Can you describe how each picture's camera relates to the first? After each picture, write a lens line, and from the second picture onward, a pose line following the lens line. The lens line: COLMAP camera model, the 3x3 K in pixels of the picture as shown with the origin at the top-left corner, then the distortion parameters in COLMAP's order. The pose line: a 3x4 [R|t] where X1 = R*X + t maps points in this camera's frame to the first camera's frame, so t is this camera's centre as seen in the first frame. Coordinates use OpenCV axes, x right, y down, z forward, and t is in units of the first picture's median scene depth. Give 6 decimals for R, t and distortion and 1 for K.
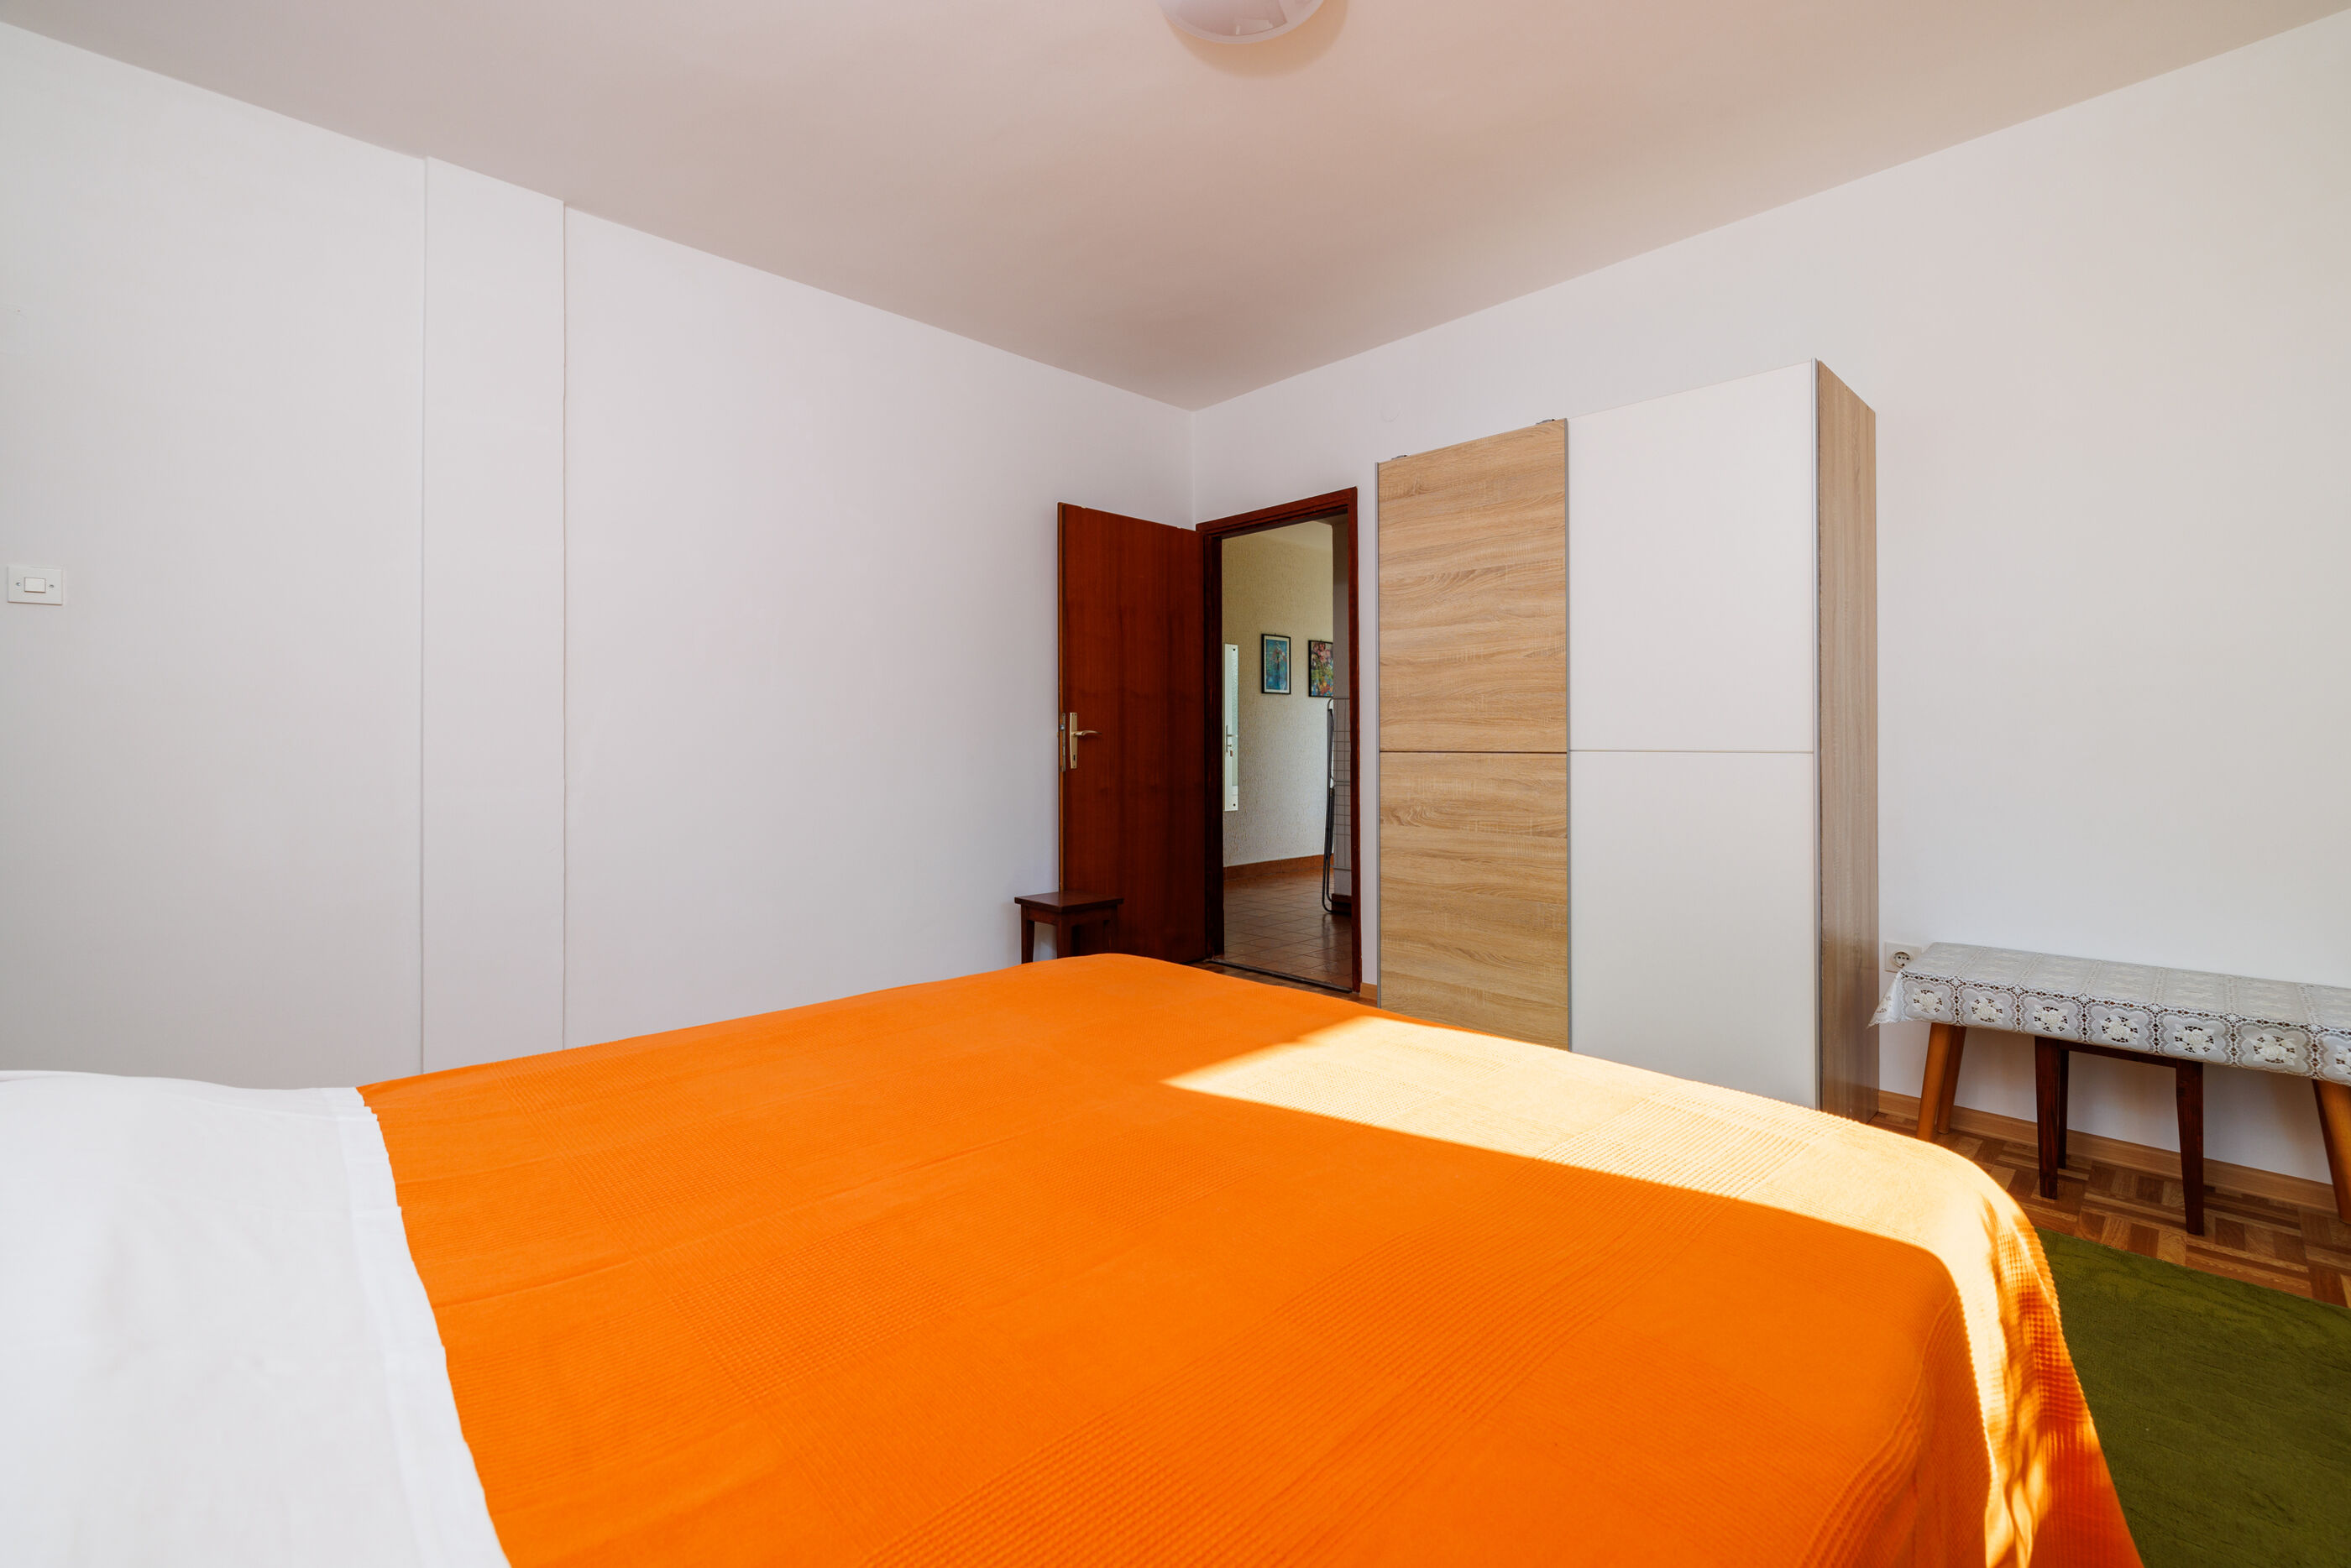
lens RADIAL K [[995.9, 0, 1186.0], [0, 995.9, 743.7], [0, 0, 1]] dist [0.003155, -0.000121]
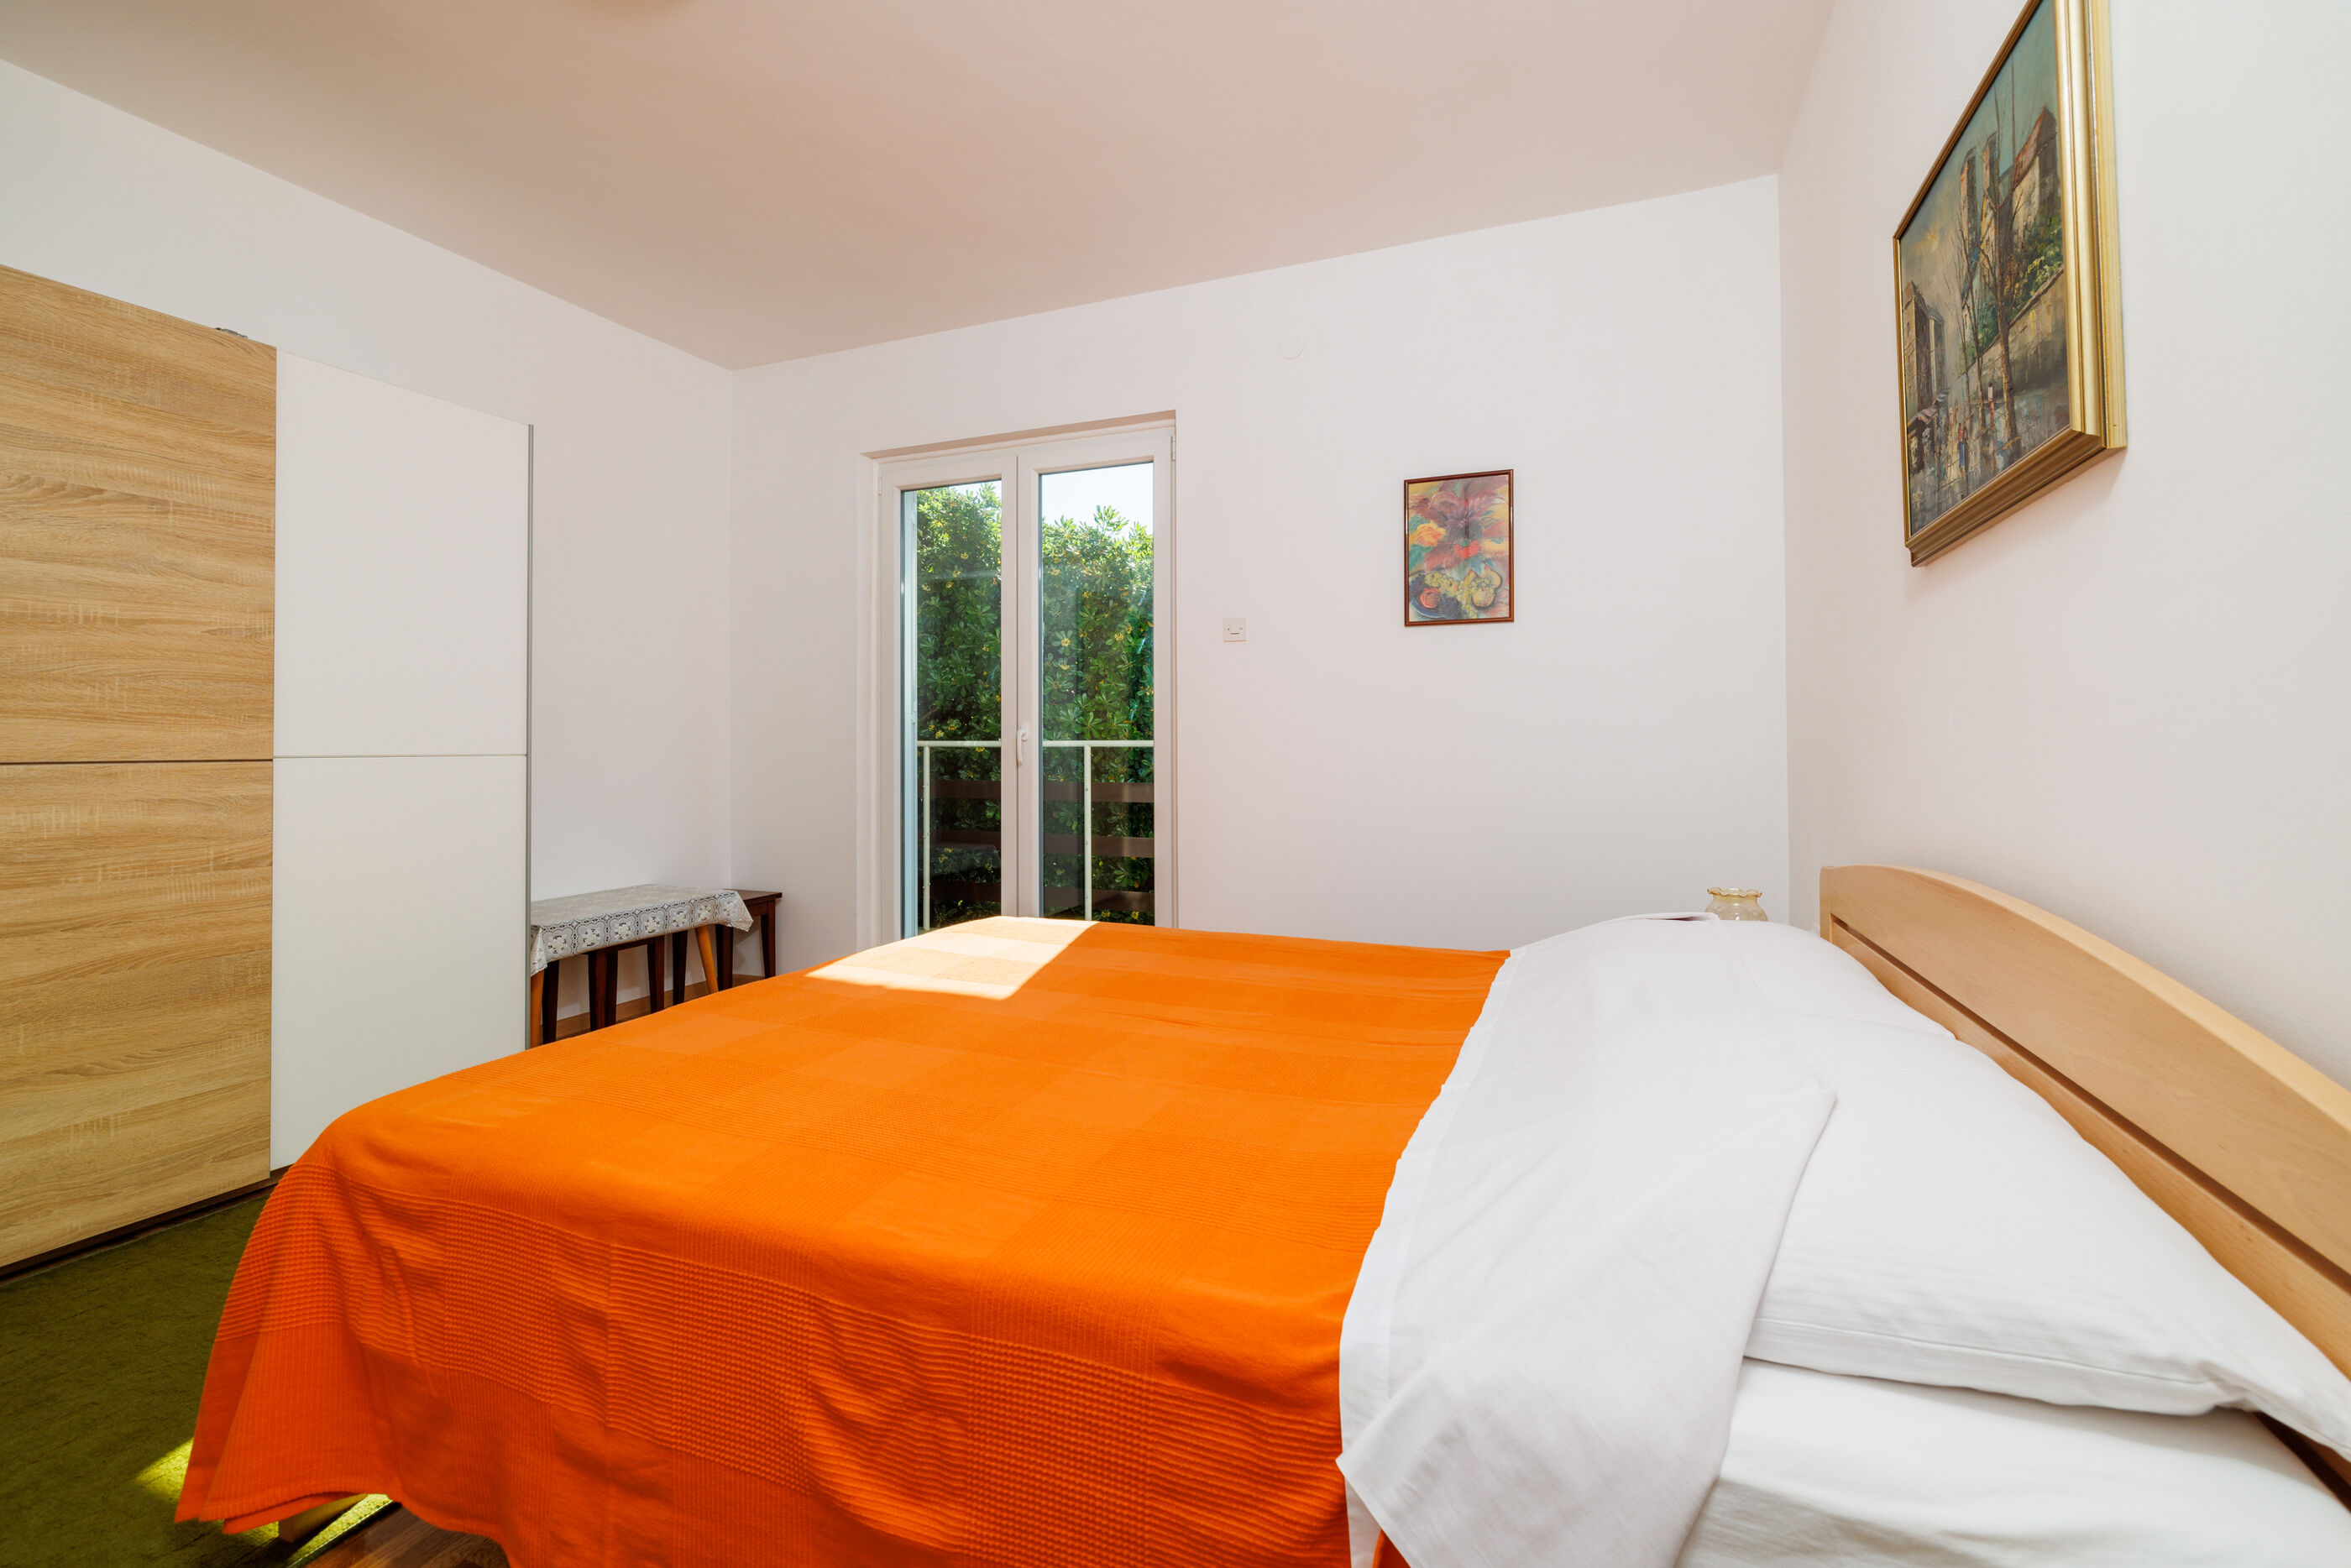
lens RADIAL K [[995.9, 0, 1184.5], [0, 995.9, 737.3], [0, 0, 1]] dist [0.003155, -0.000121]
pose [[-0.401180, 0.005474, 0.915983, -0.627250], [0.001623, 0.999985, -0.005265, -0.003750], [-0.915998, -0.000626, -0.401183, 0.617151]]
